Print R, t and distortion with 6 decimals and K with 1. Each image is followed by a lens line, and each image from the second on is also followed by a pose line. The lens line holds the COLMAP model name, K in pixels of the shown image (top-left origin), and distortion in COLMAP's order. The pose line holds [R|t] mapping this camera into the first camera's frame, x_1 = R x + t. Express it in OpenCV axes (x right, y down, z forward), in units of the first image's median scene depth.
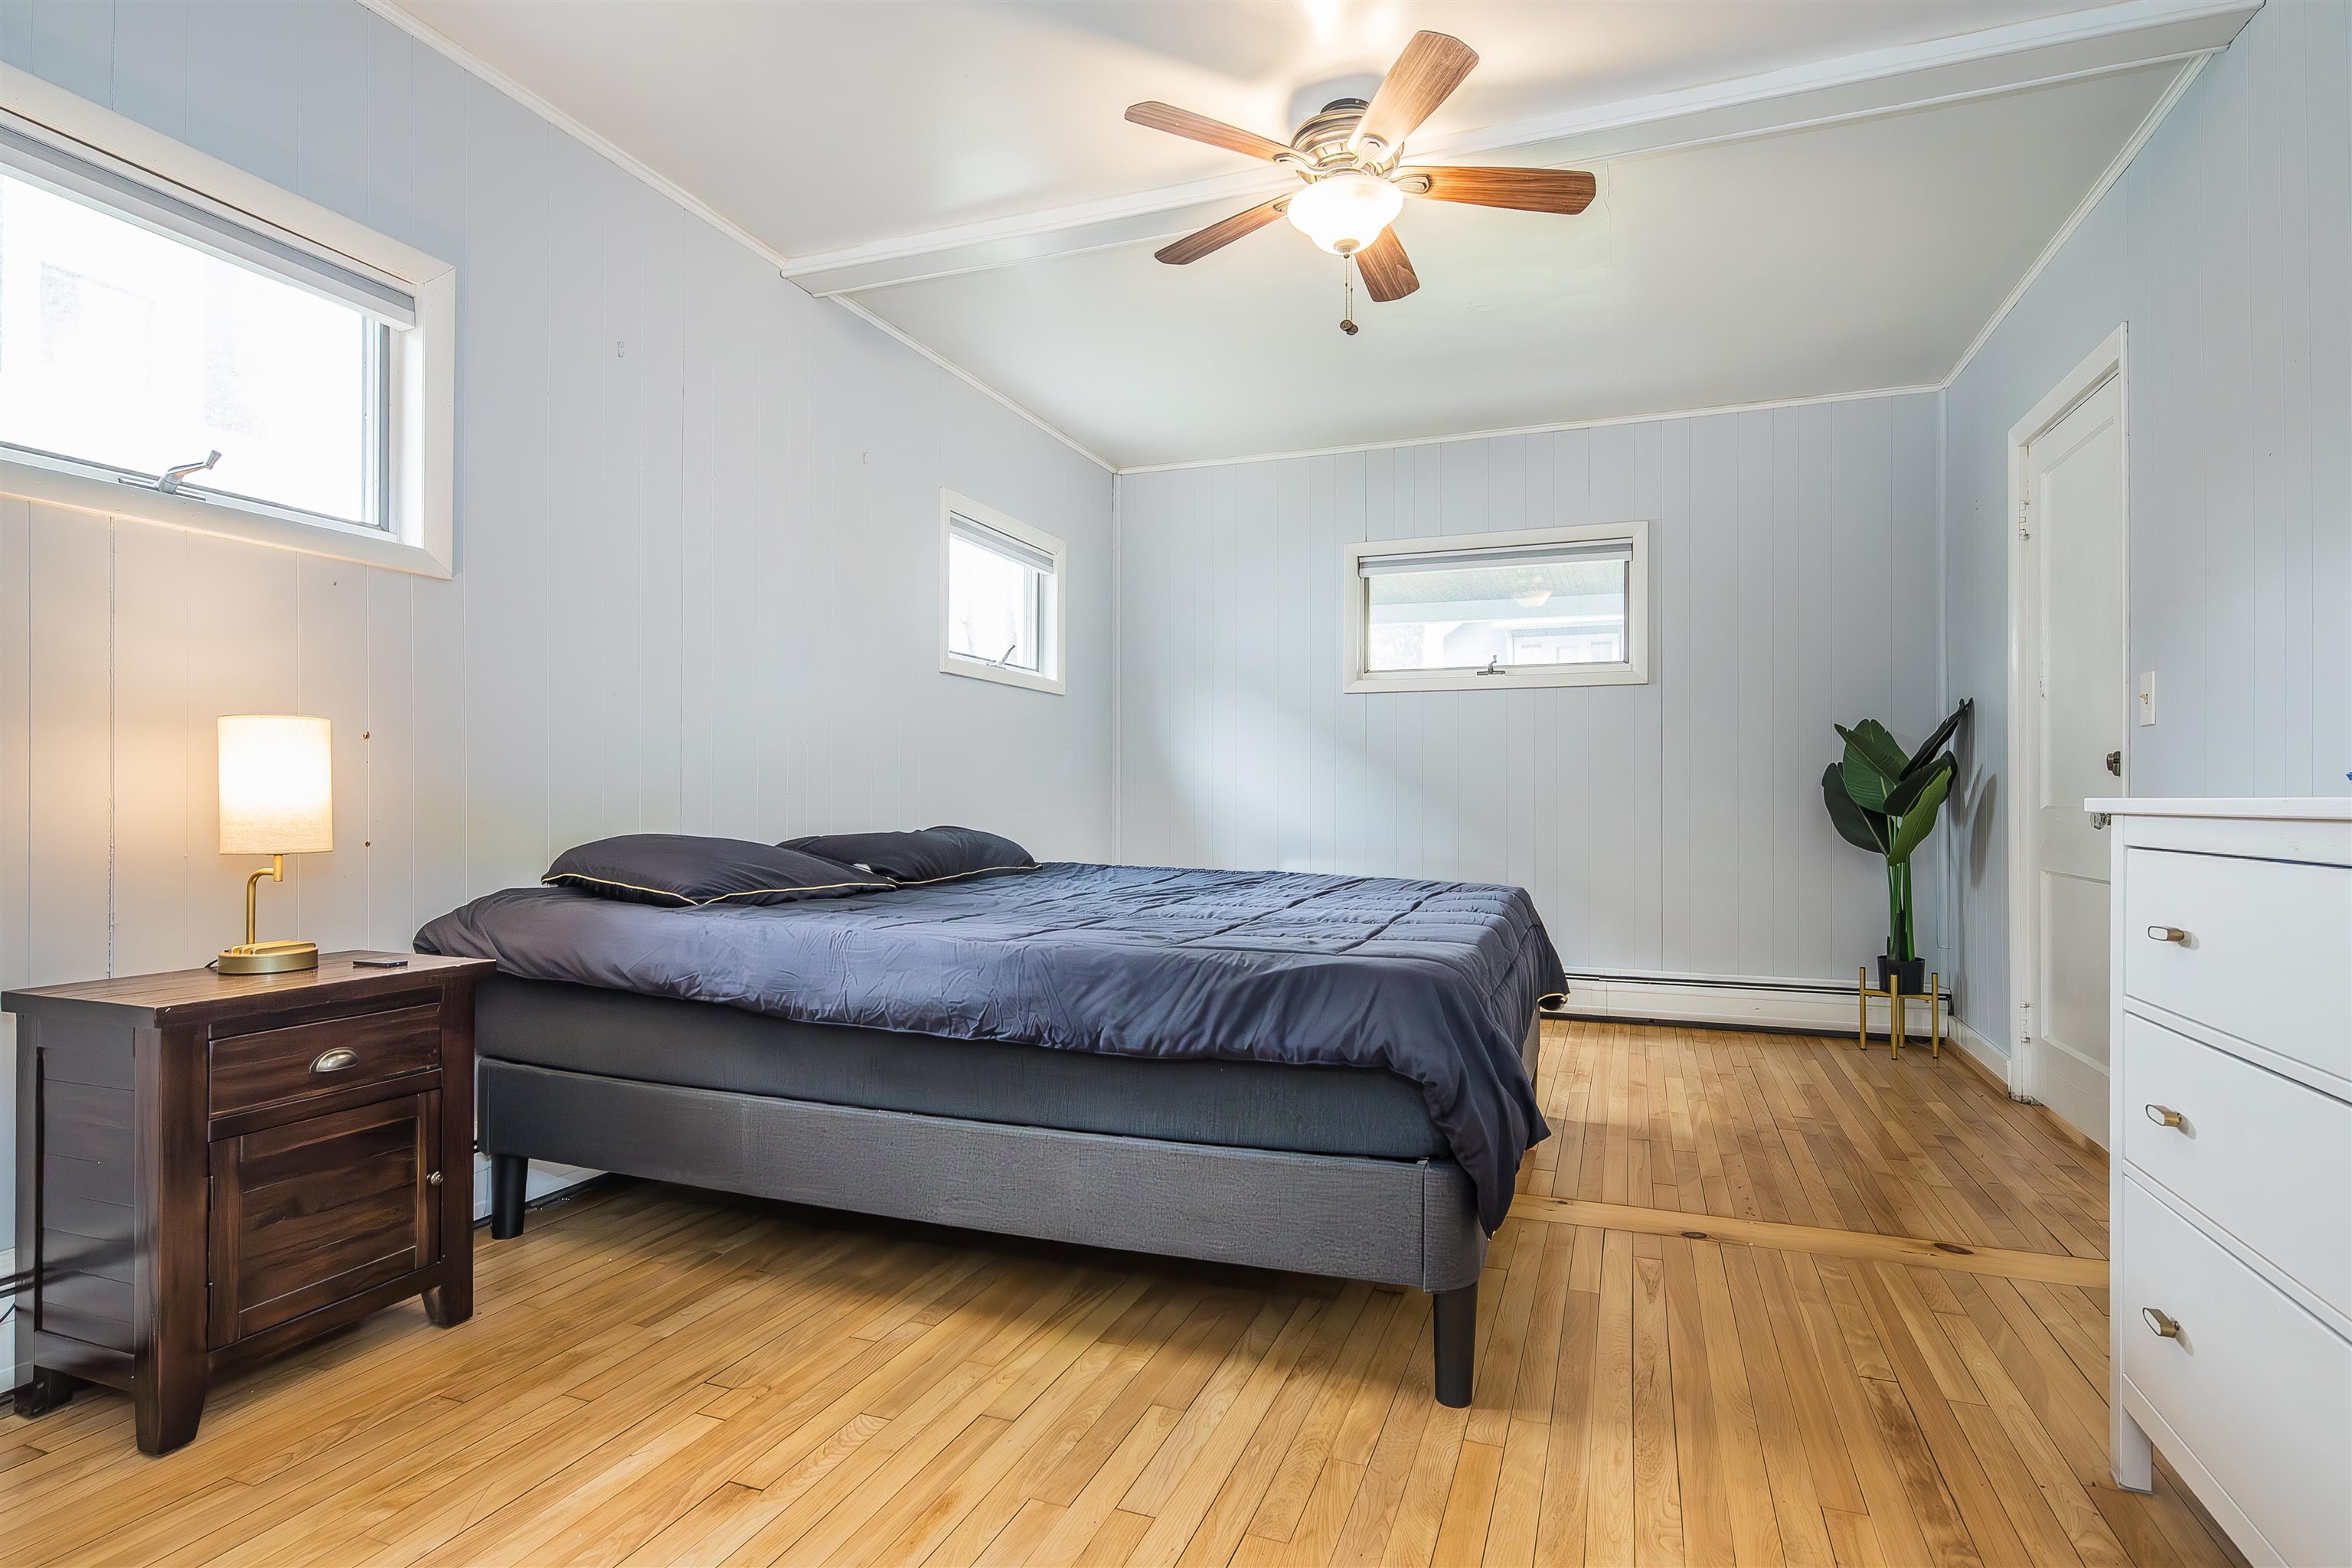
lens RADIAL K [[1170.5, 0, 1175.1], [0, 1170.5, 803.8], [0, 0, 1]] dist [0.004476, 0.000956]
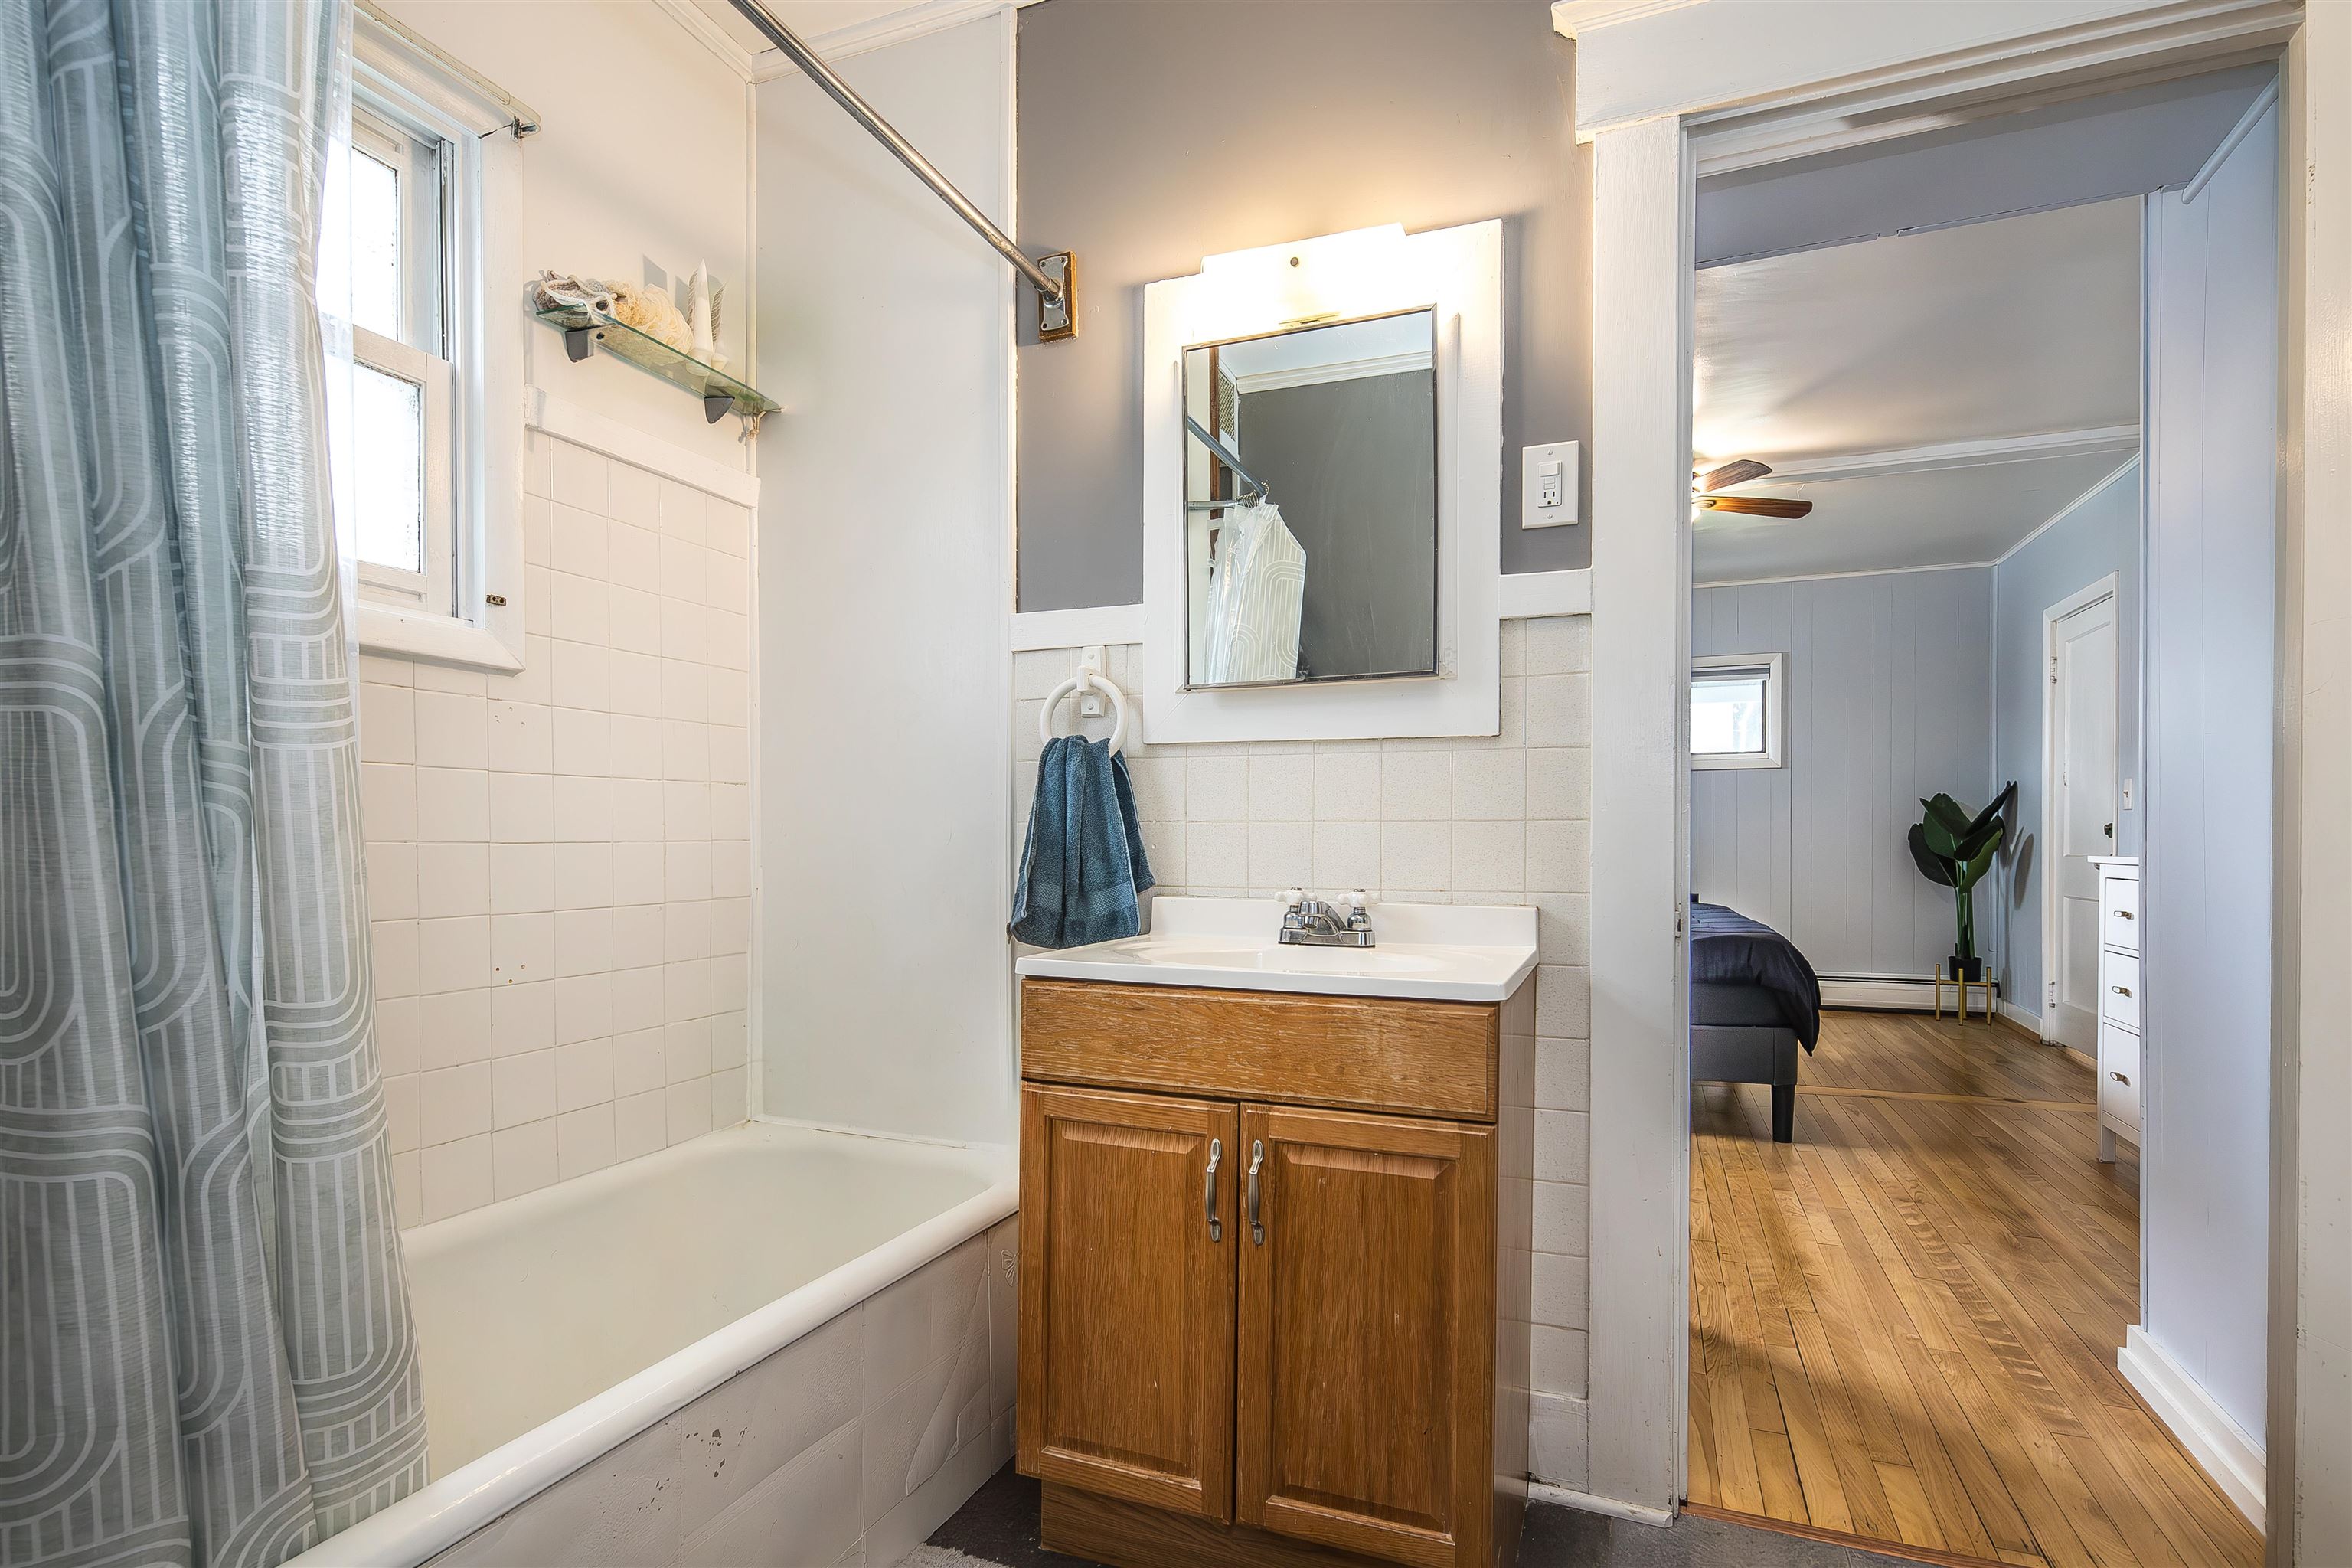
lens RADIAL K [[1154.7, 0, 1177.1], [0, 1154.7, 852.9], [0, 0, 1]] dist [-0.002335, -0.000172]
pose [[0.999909, 0.000904, -0.013464, -0.394807], [-0.000807, 0.999974, 0.007216, -0.010824], [0.013470, -0.007204, 0.999883, -0.516745]]
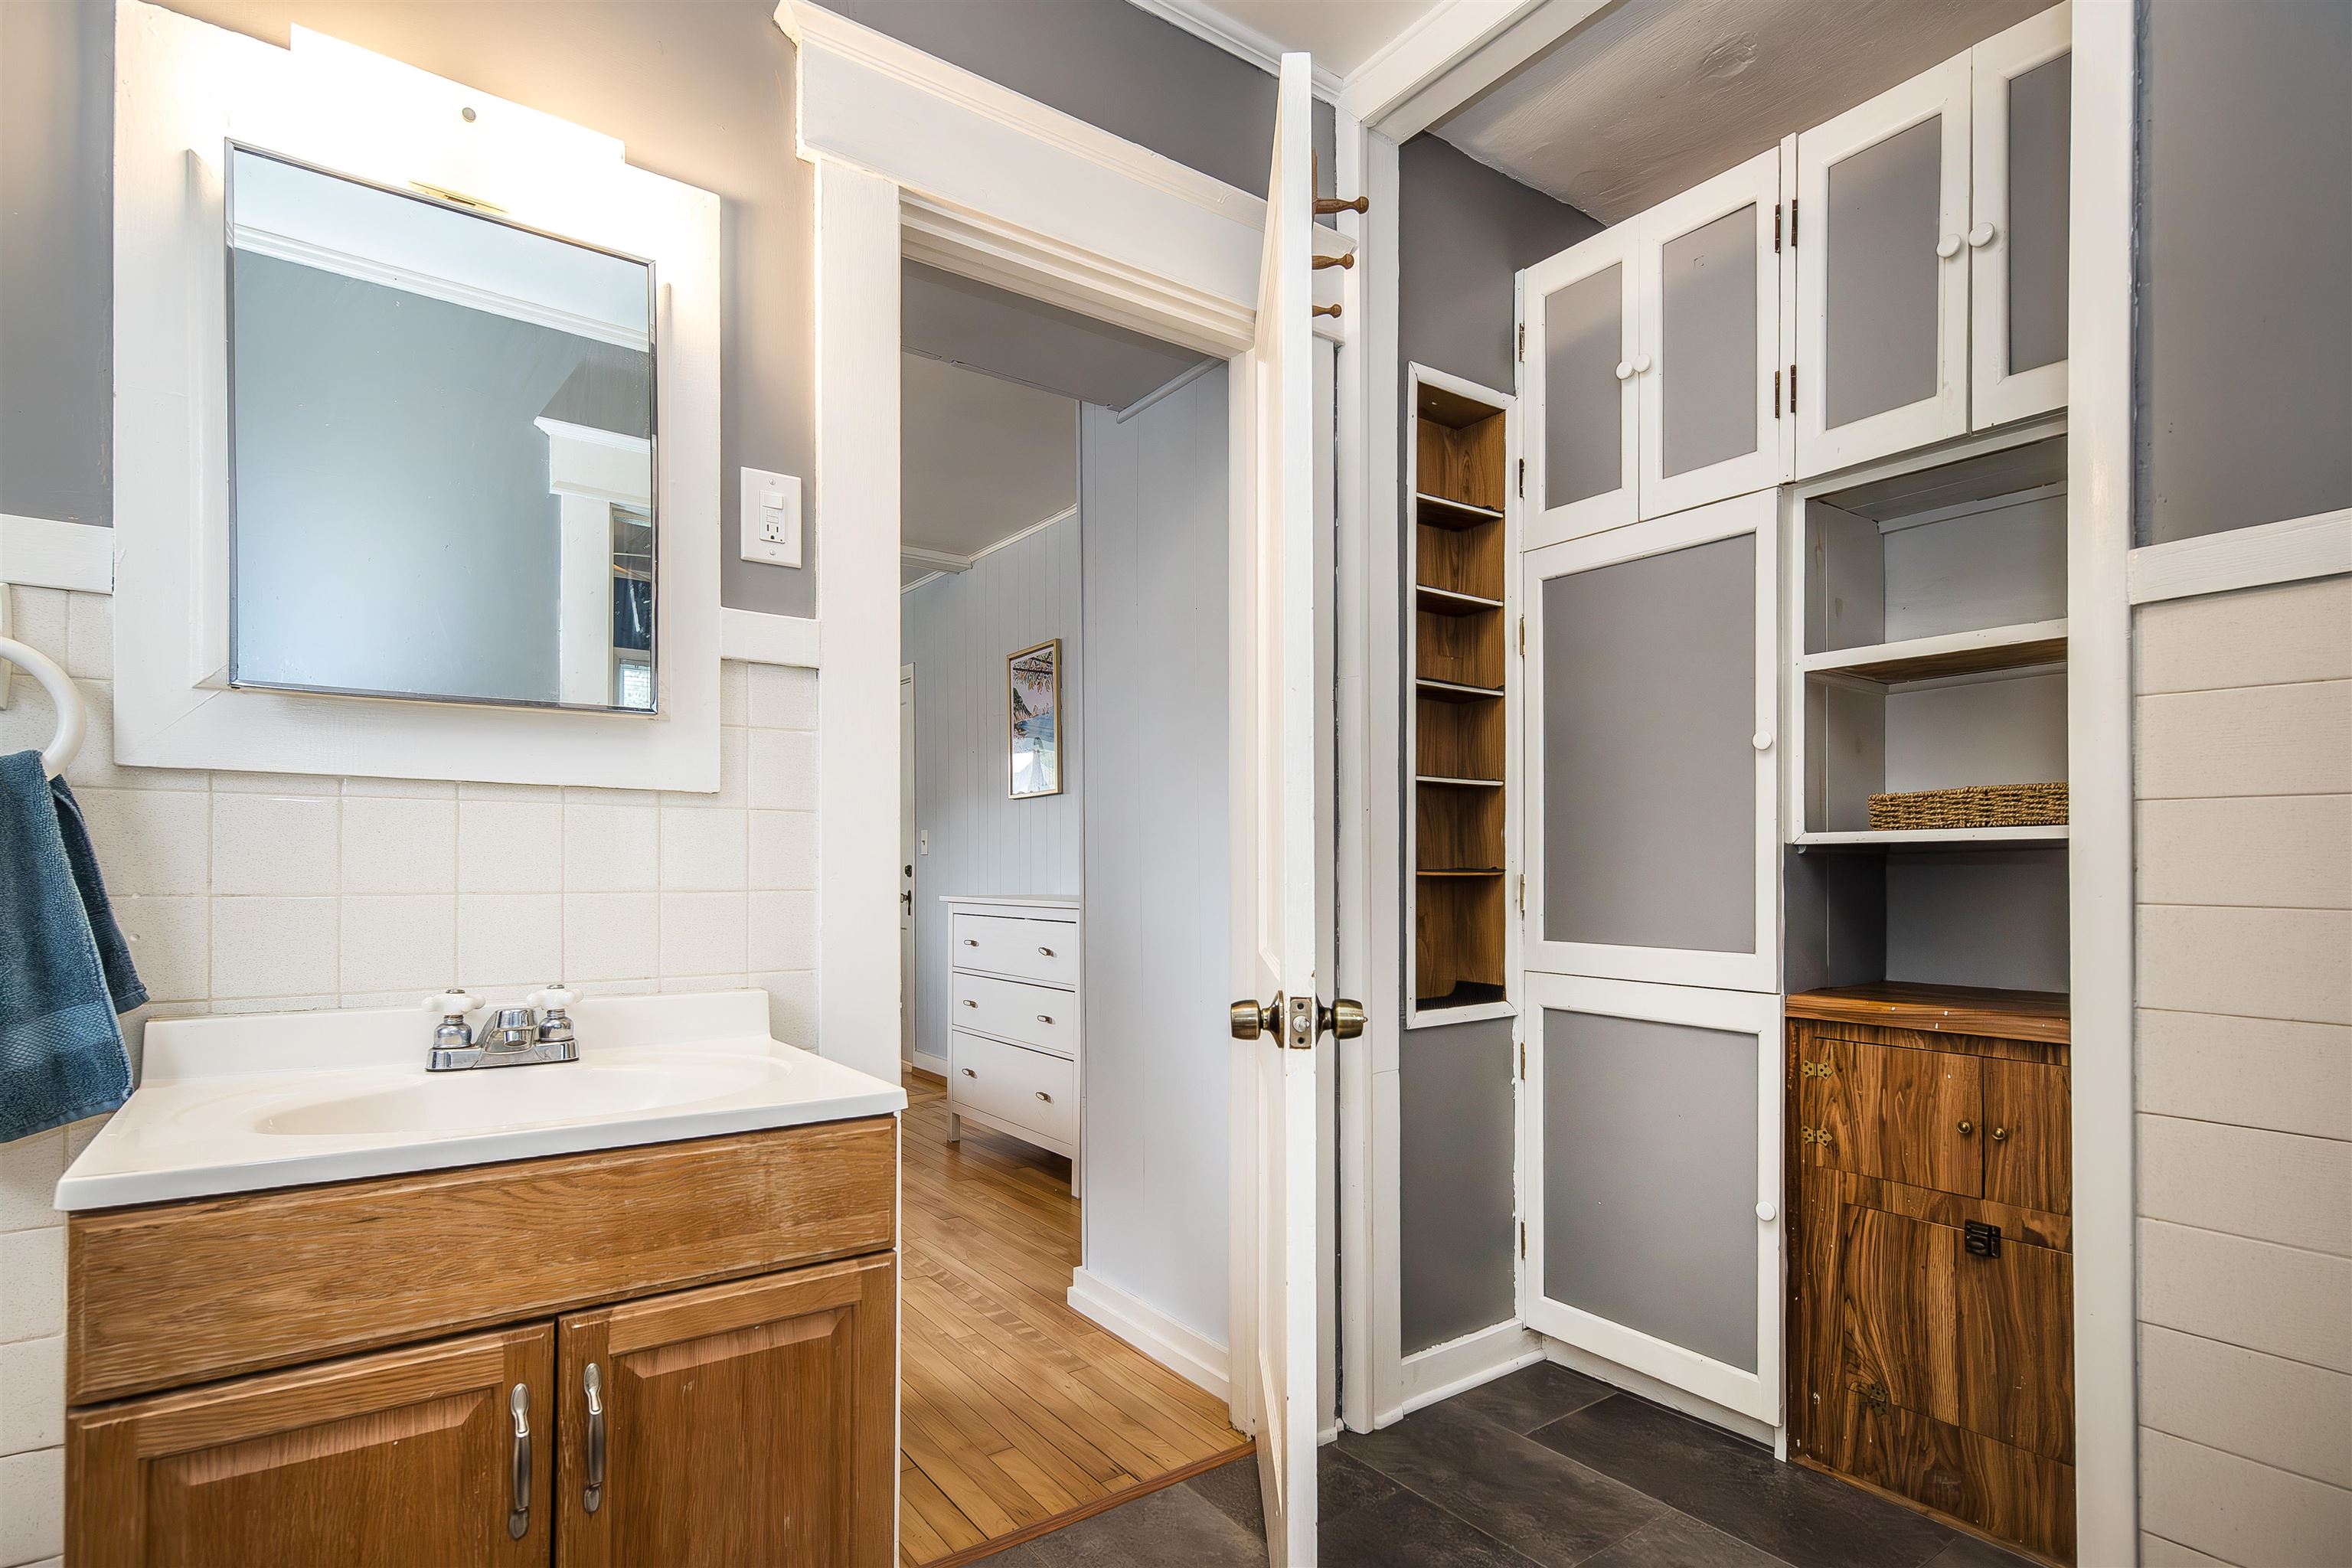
lens RADIAL K [[1165.3, 0, 1174.8], [0, 1165.3, 866.1], [0, 0, 1]] dist [0.001518, -0.000577]
pose [[0.546947, 0.002859, 0.837162, -0.519548], [0.001192, 0.999990, -0.004193, -0.027145], [-0.837166, 0.003291, 0.546939, -0.405830]]
